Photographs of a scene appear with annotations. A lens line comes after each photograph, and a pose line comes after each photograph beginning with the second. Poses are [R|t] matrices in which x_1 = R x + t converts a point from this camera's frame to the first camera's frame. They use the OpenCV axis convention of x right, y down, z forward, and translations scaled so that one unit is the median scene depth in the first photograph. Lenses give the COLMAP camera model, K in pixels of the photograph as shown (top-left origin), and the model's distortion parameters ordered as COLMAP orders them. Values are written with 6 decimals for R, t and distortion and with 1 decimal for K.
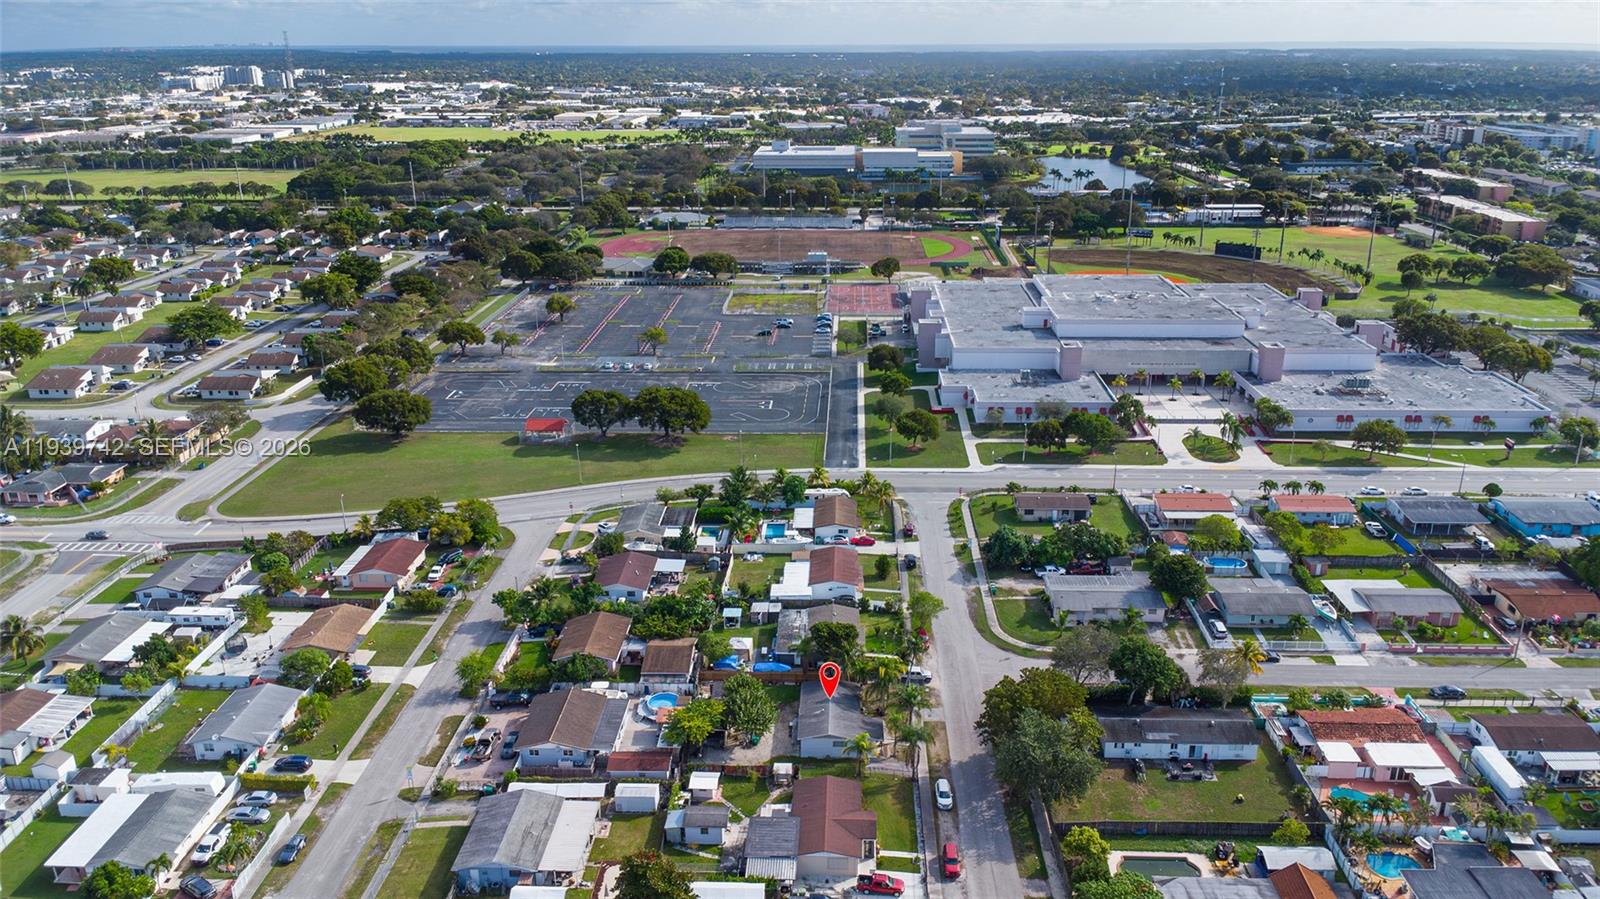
lens RADIAL K [[1163.3, 0, 800.0], [0, 1163.3, 449.5], [0, 0, 1]] dist [0.036792, -0.052614]
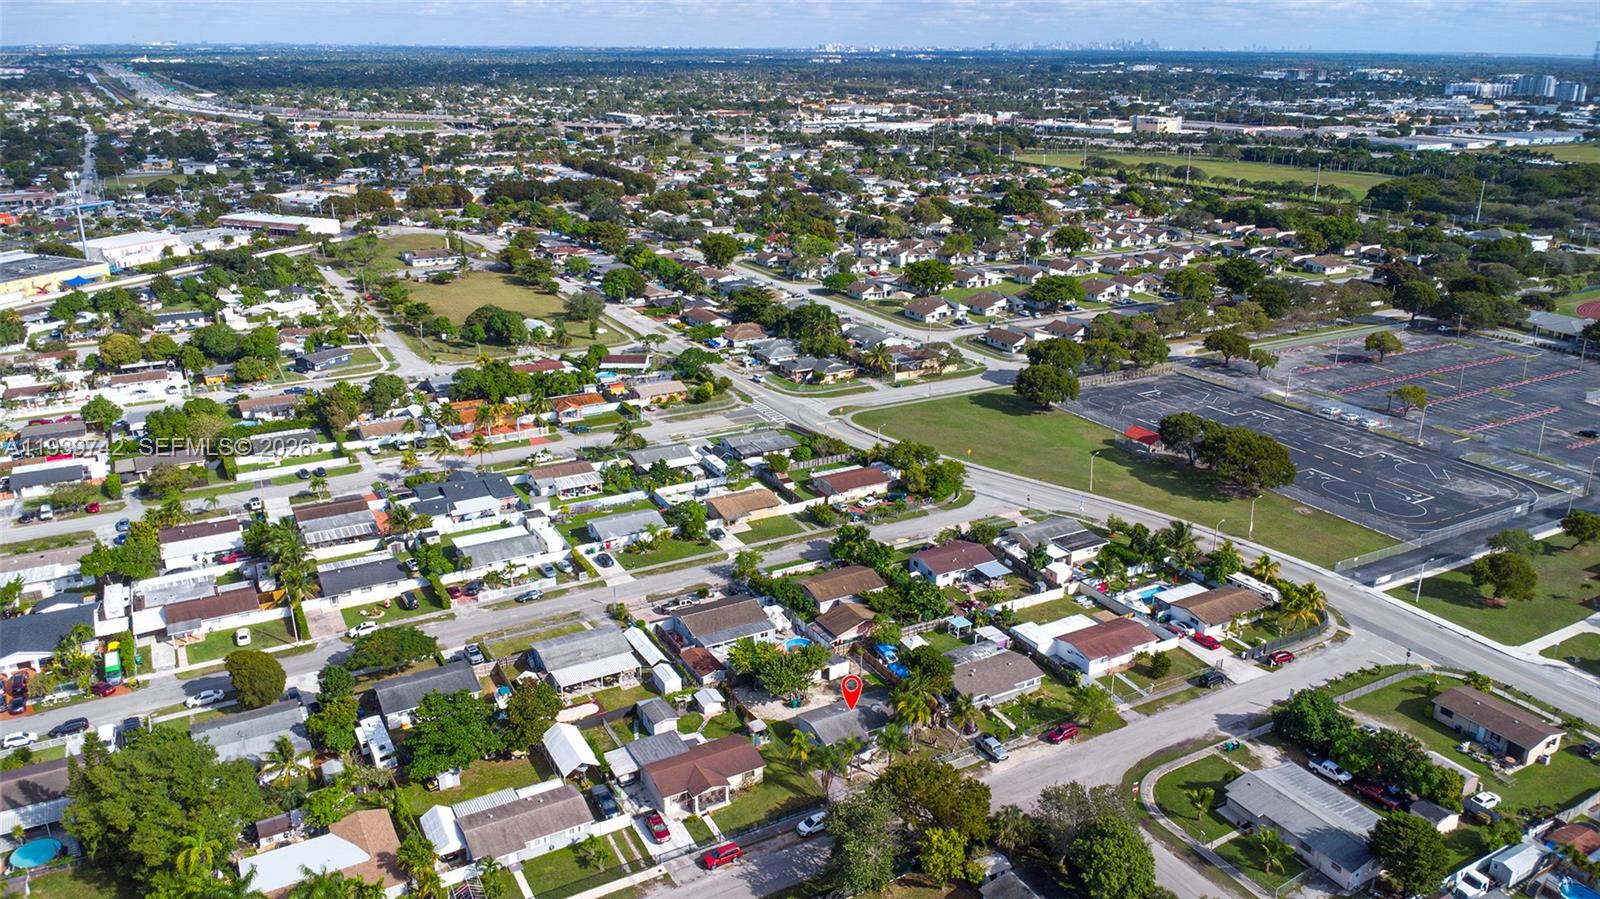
lens RADIAL K [[1142.2, 0, 800.0], [0, 1142.2, 449.5], [0, 0, 1]] dist [0.009560, 0.002691]
pose [[0.526345, 0.291588, -0.798710, 0.508840], [-0.290670, 0.944471, 0.153251, -0.091900], [0.799044, 0.151498, 0.581873, 0.250398]]
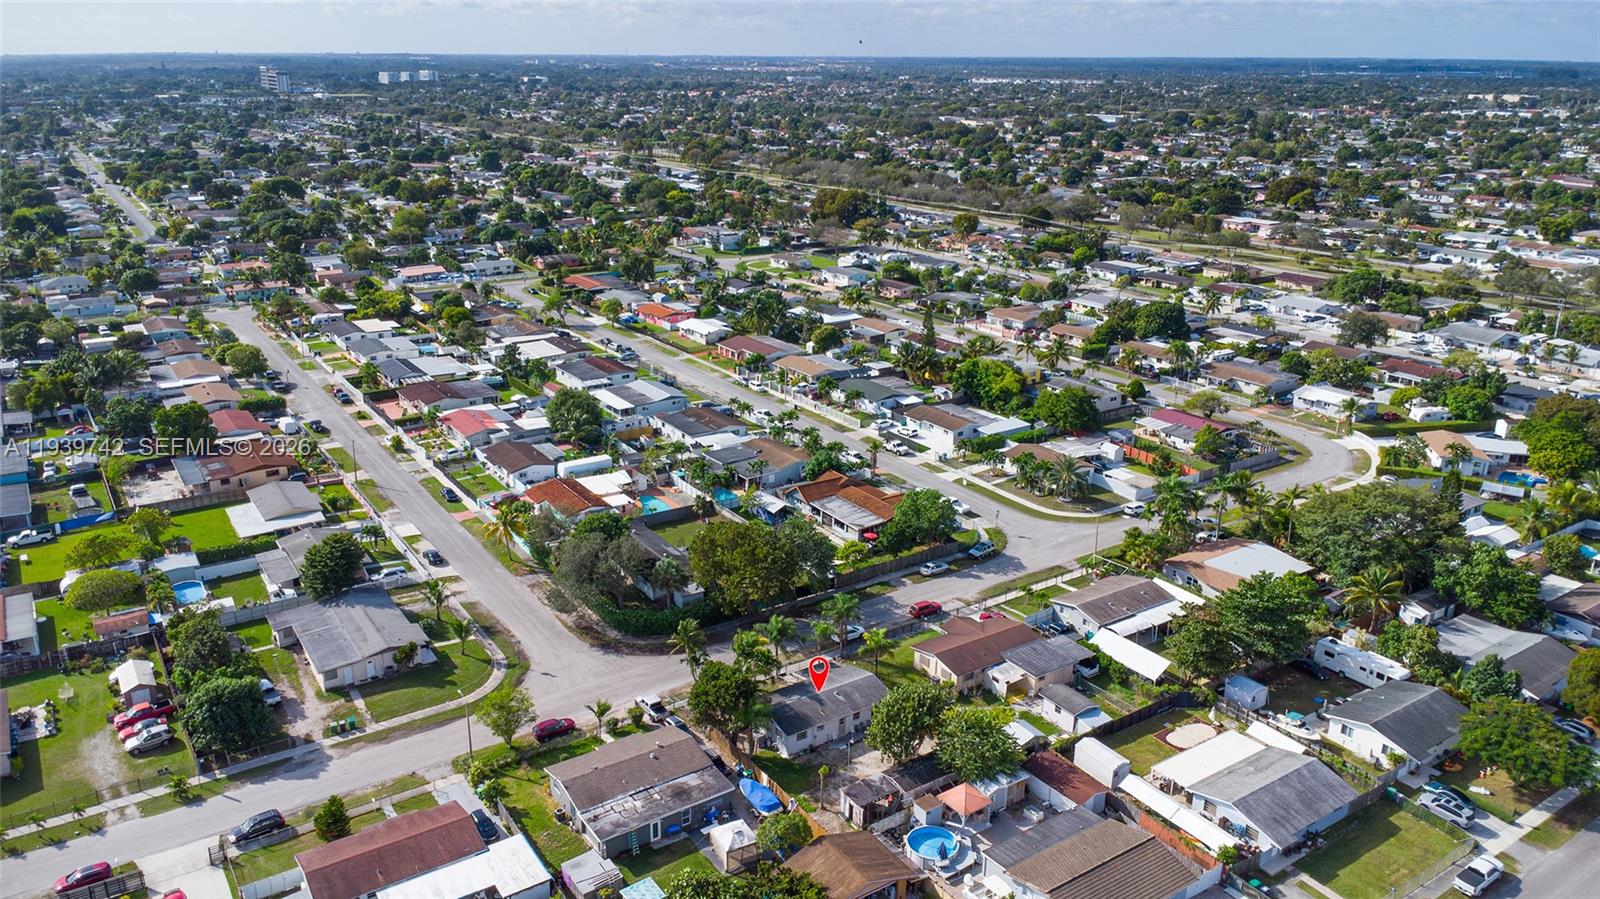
lens RADIAL K [[1163.3, 0, 800.0], [0, 1163.3, 449.5], [0, 0, 1]] dist [0.036792, -0.052614]
pose [[-0.589511, -0.260385, 0.764641, -0.375466], [0.262945, 0.833201, 0.486453, -0.218693], [-0.763764, 0.487828, -0.422714, 0.894010]]
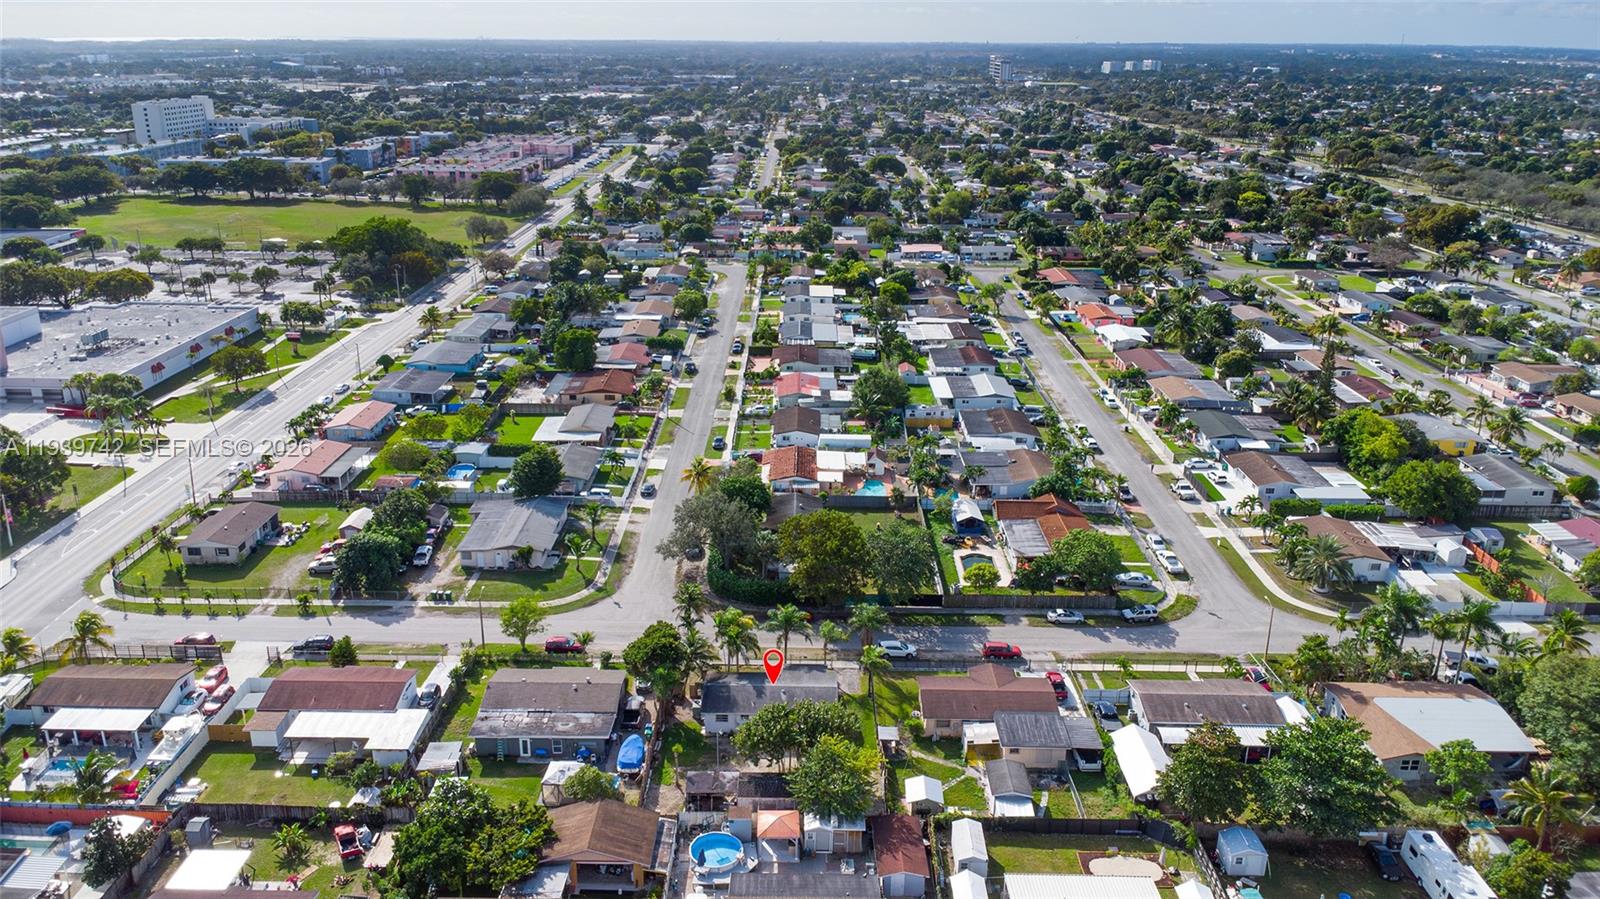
lens RADIAL K [[1163.3, 0, 800.0], [0, 1163.3, 449.5], [0, 0, 1]] dist [0.036792, -0.052614]
pose [[-0.032393, -0.330964, 0.943087, -0.473709], [0.321559, 0.889963, 0.323366, -0.122106], [-0.946335, 0.313733, 0.077596, 0.611161]]
